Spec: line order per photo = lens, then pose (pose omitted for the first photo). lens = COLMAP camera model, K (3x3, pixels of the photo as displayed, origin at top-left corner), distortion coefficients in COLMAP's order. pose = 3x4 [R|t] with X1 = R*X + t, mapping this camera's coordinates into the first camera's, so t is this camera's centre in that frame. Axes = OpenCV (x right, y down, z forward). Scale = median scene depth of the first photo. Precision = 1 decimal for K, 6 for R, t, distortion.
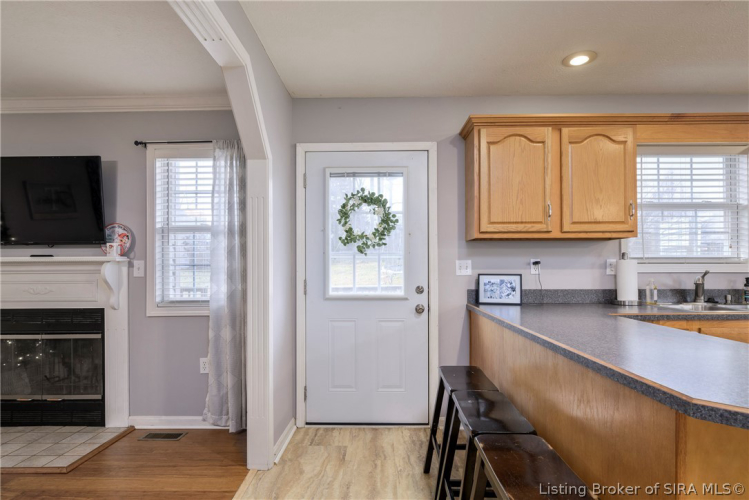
lens RADIAL K [[409.9, 0, 374.5], [0, 409.9, 250.0], [0, 0, 1]] dist [0.001583, 0.000983]
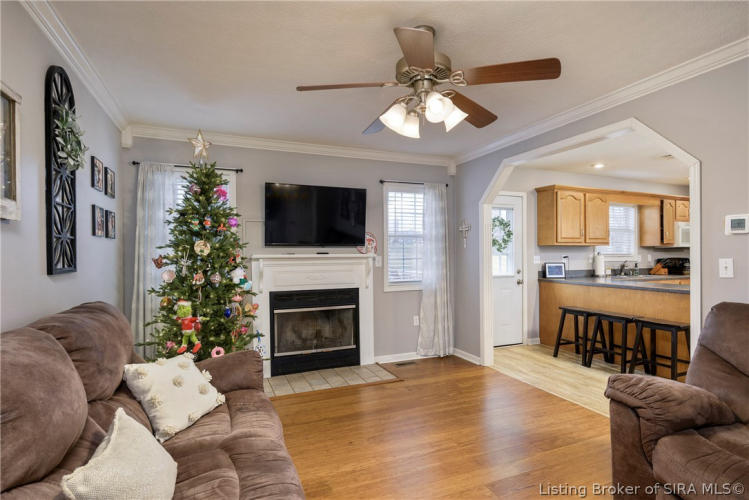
lens RADIAL K [[391.6, 0, 374.5], [0, 391.6, 250.0], [0, 0, 1]] dist [-0.024318, 0.000355]
pose [[0.910755, 0.004423, 0.412923, -1.222451], [-0.015240, 0.999621, 0.022908, -0.031896], [-0.412666, -0.027157, 0.910478, -0.341560]]
